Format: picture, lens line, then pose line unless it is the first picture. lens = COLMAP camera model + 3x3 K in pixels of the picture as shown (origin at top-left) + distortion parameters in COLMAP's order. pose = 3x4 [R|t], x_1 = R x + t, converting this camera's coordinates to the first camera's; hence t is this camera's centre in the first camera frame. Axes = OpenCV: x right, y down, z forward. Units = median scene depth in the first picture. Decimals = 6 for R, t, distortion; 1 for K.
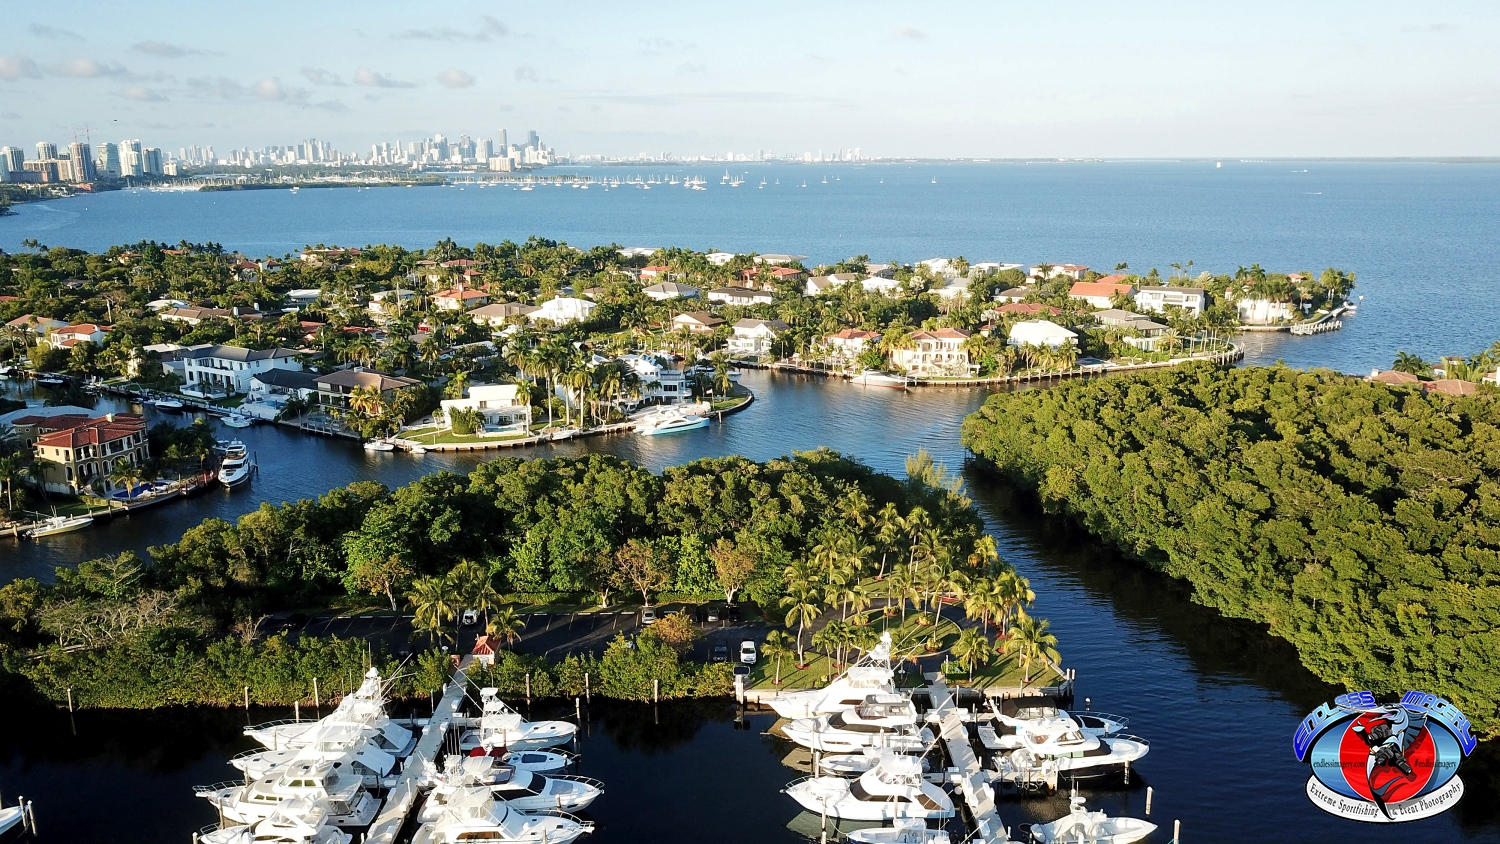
lens RADIAL K [[1167.5, 0, 750.0], [0, 1167.5, 422.0], [0, 0, 1]] dist [0.007022, -0.008868]
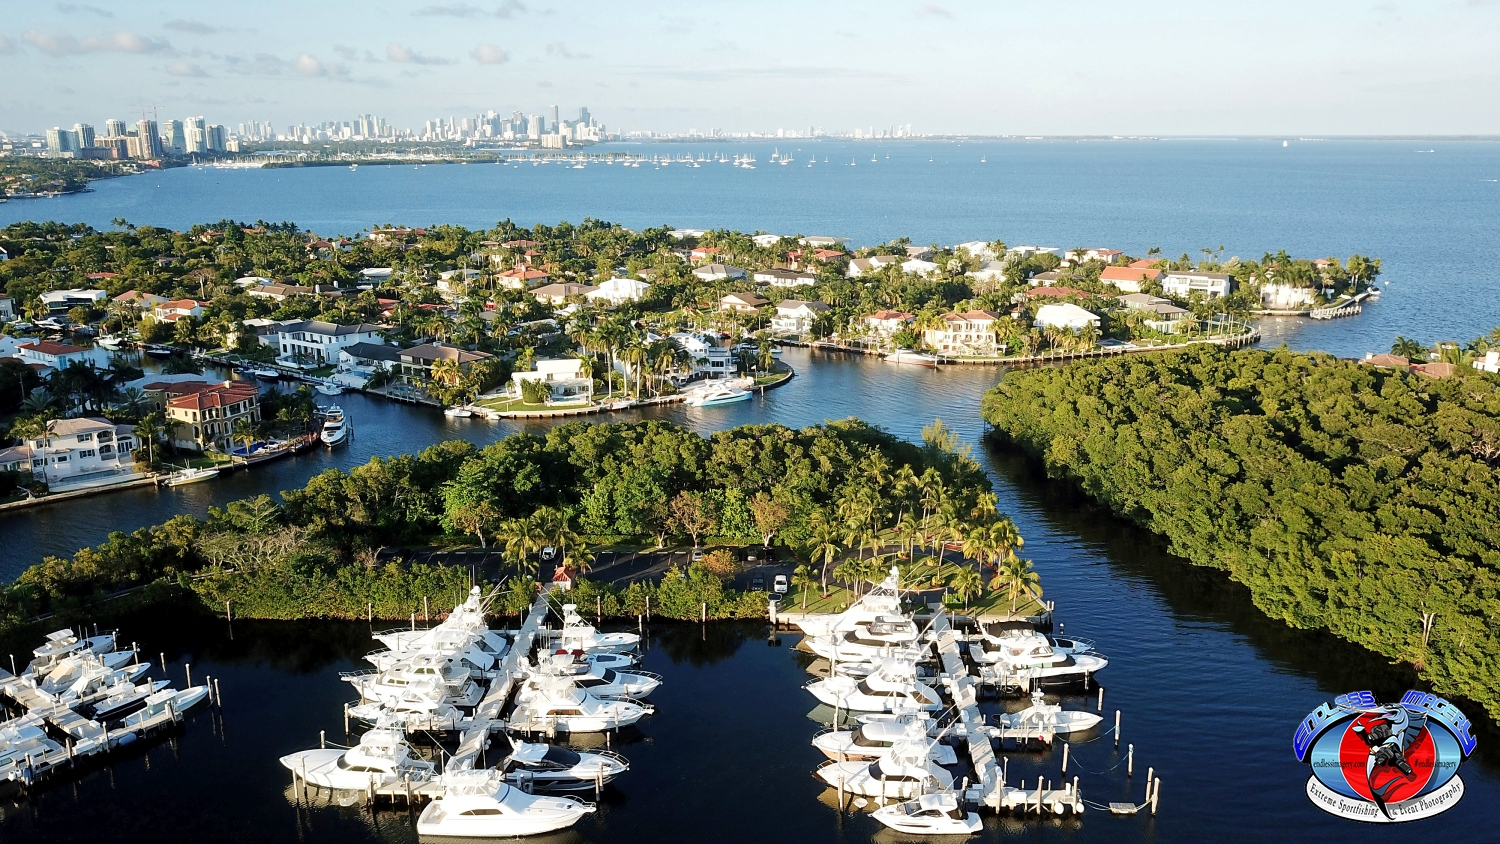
lens RADIAL K [[1167.5, 0, 750.0], [0, 1167.5, 422.0], [0, 0, 1]] dist [0.007022, -0.008868]
pose [[0.999118, 0.012207, -0.040181, 0.008622], [-0.011427, 0.999743, 0.019570, 0.005450], [0.040410, -0.019093, 0.999001, -0.129141]]
